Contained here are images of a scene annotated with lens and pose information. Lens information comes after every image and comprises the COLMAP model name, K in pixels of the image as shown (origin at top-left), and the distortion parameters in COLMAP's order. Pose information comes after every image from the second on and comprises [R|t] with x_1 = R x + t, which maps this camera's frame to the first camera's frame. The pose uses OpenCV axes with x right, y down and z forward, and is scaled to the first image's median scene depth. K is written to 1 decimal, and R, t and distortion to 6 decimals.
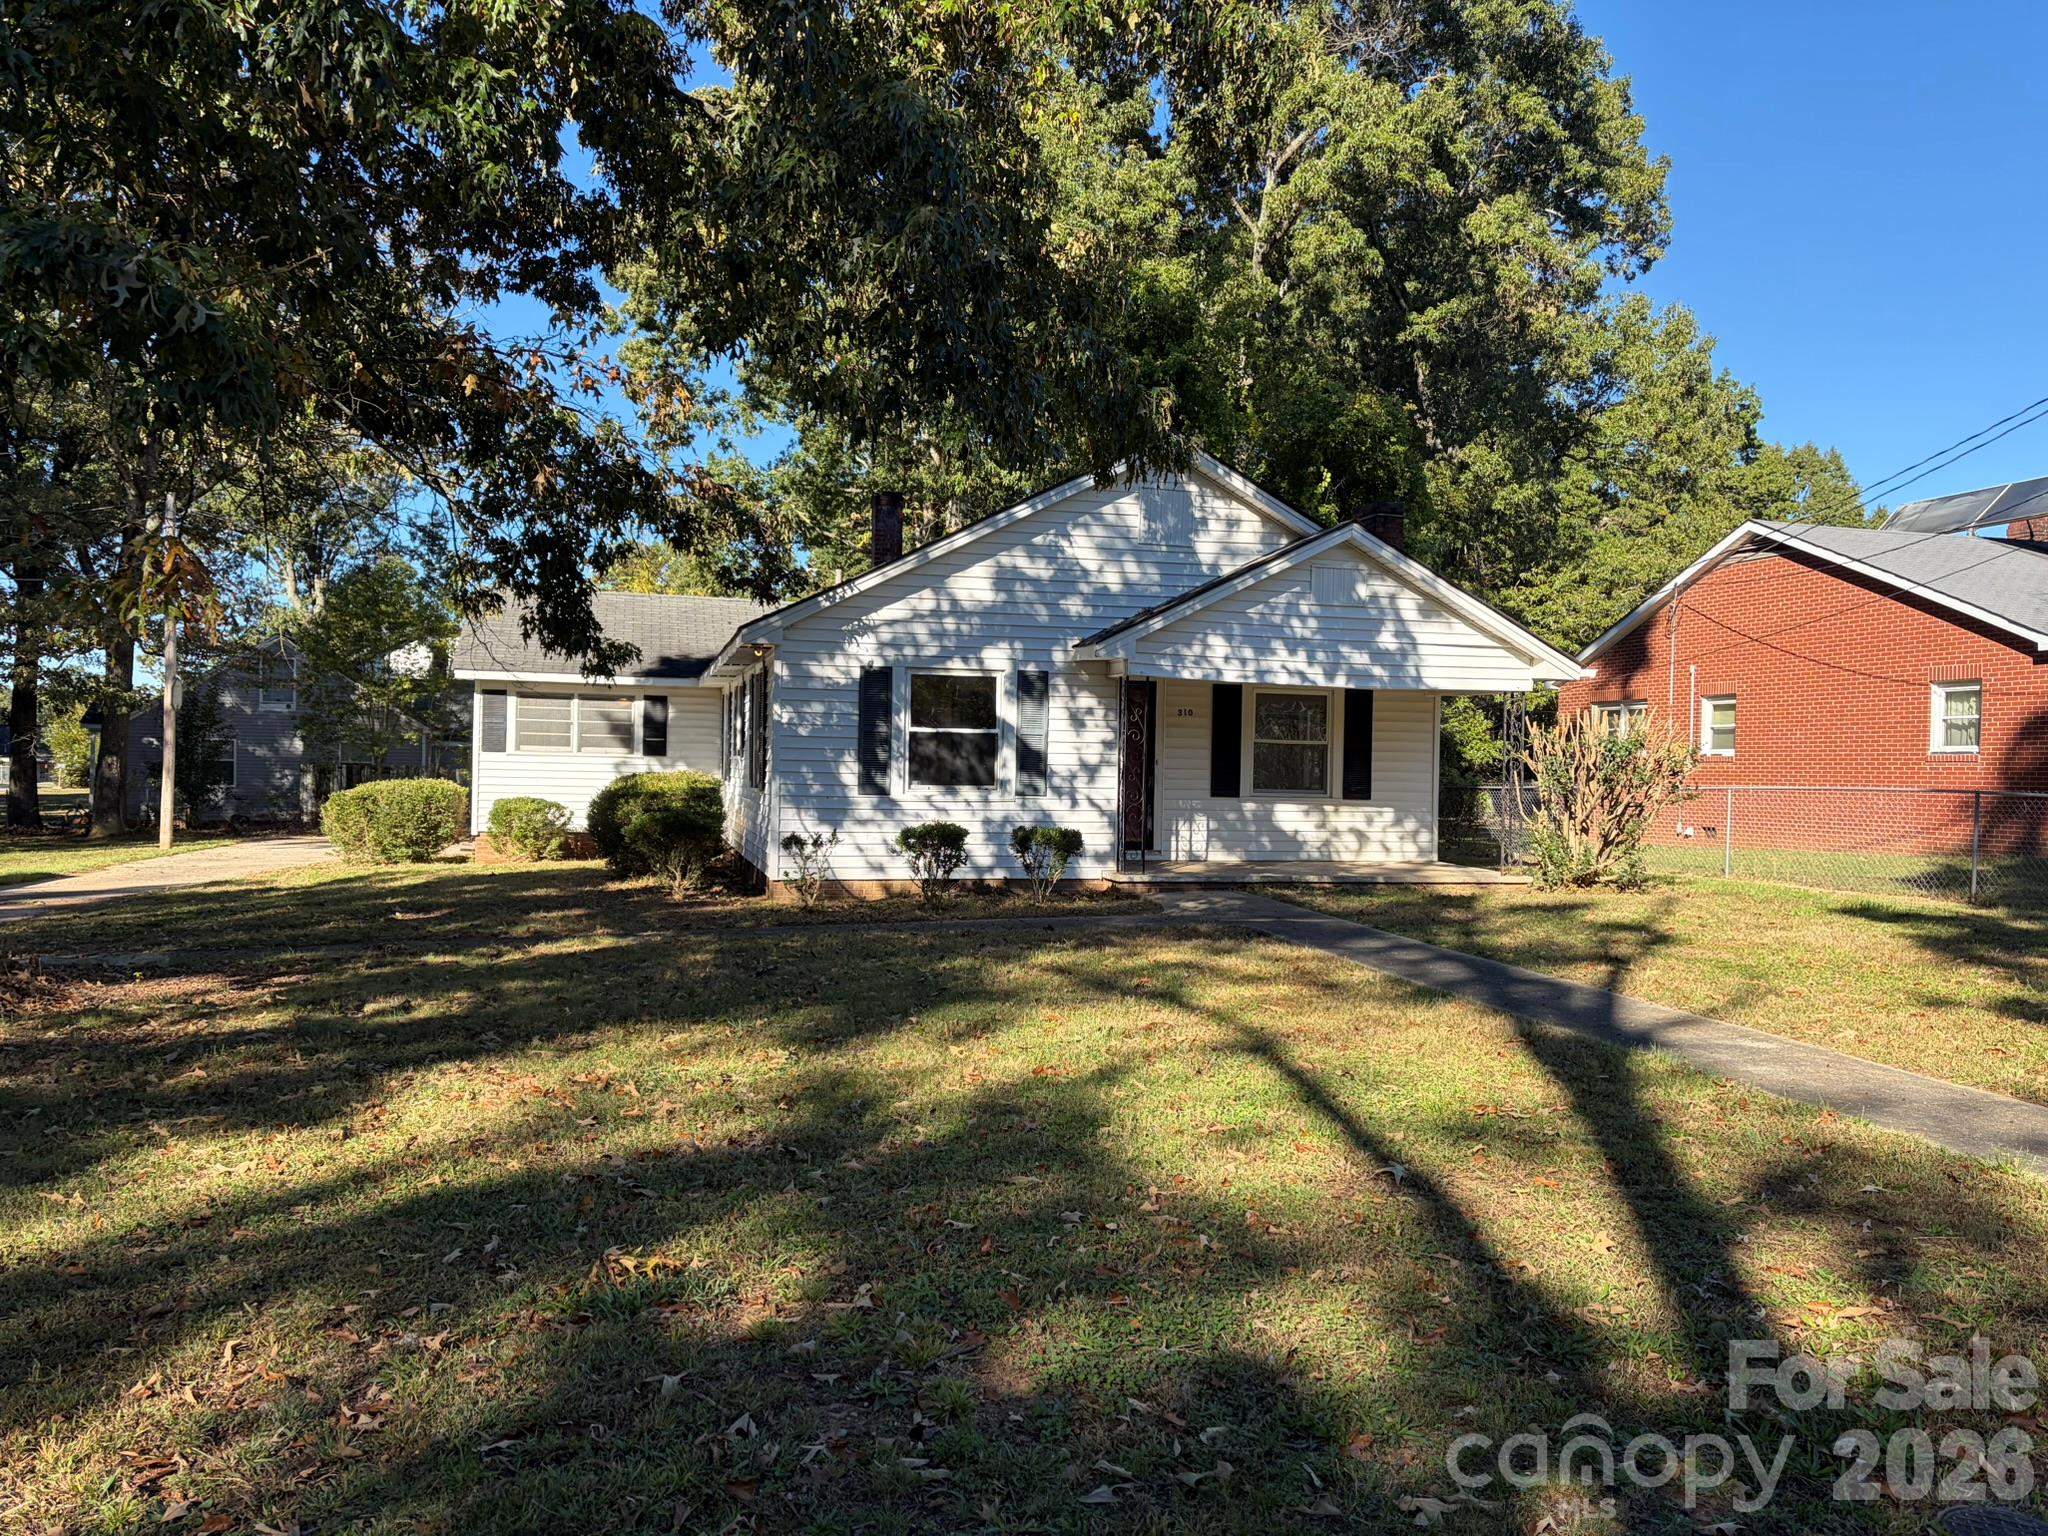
lens RADIAL K [[1538.9, 0, 1031.0], [0, 1538.9, 777.7], [0, 0, 1]] dist [0.036412, -0.035457]
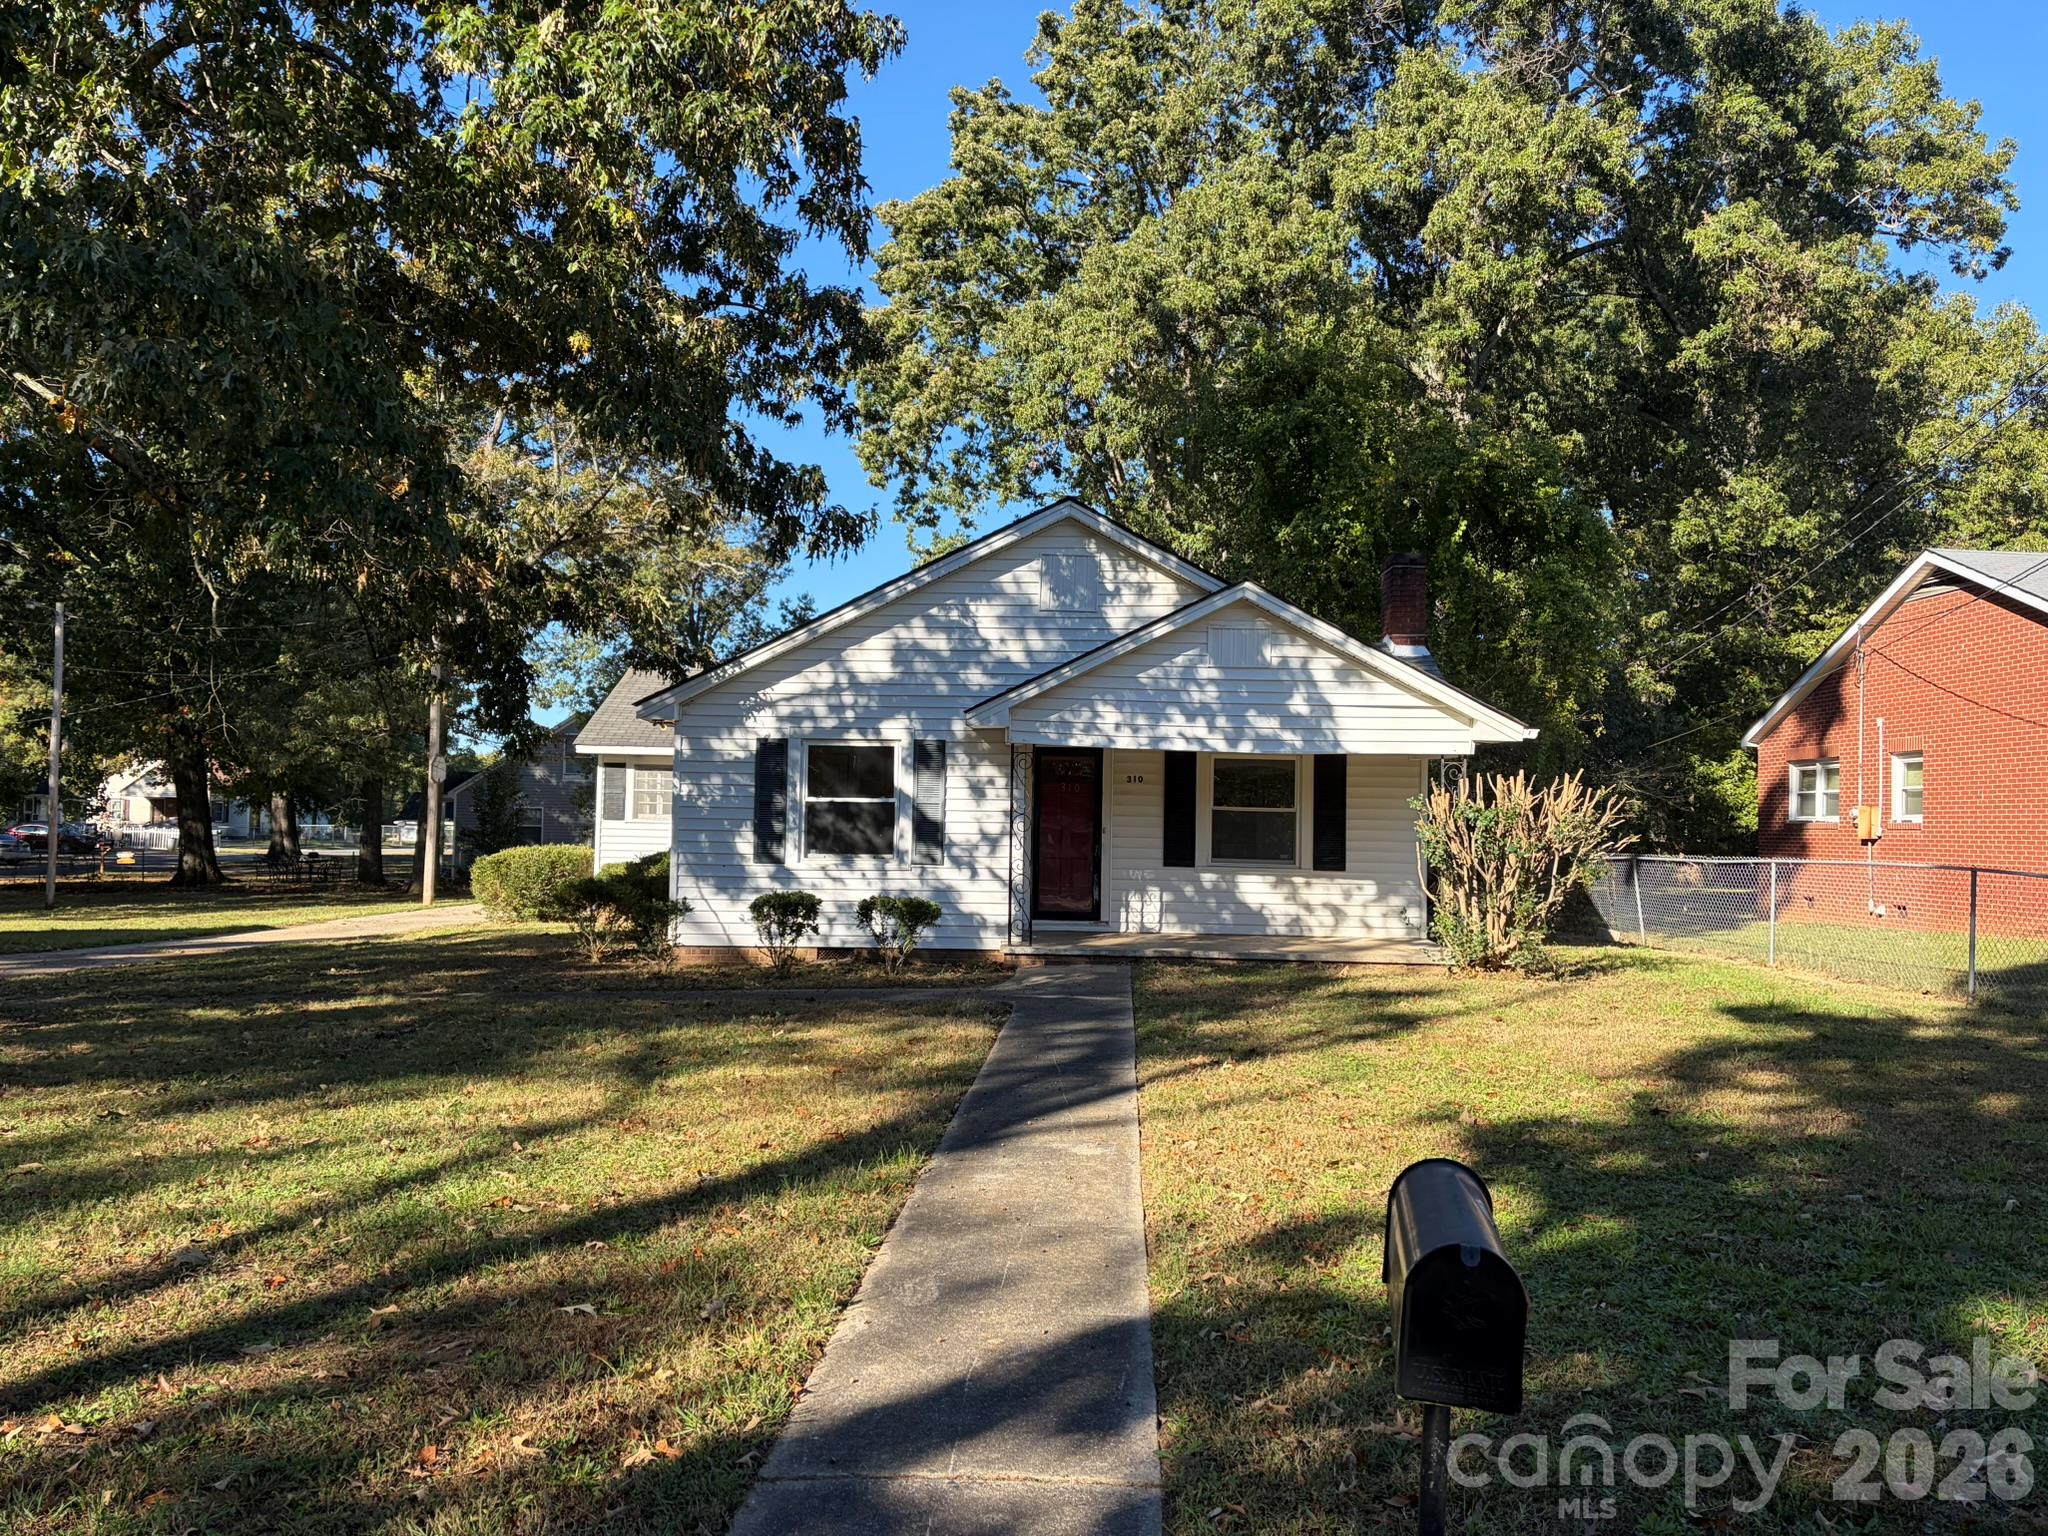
lens RADIAL K [[1538.9, 0, 1023.9], [0, 1538.9, 777.4], [0, 0, 1]] dist [0.036412, -0.035457]
pose [[0.961035, -0.008876, -0.276285, 0.331306], [-0.002280, 0.999196, -0.040030, -0.005875], [0.276418, 0.039100, 0.960242, 0.050398]]
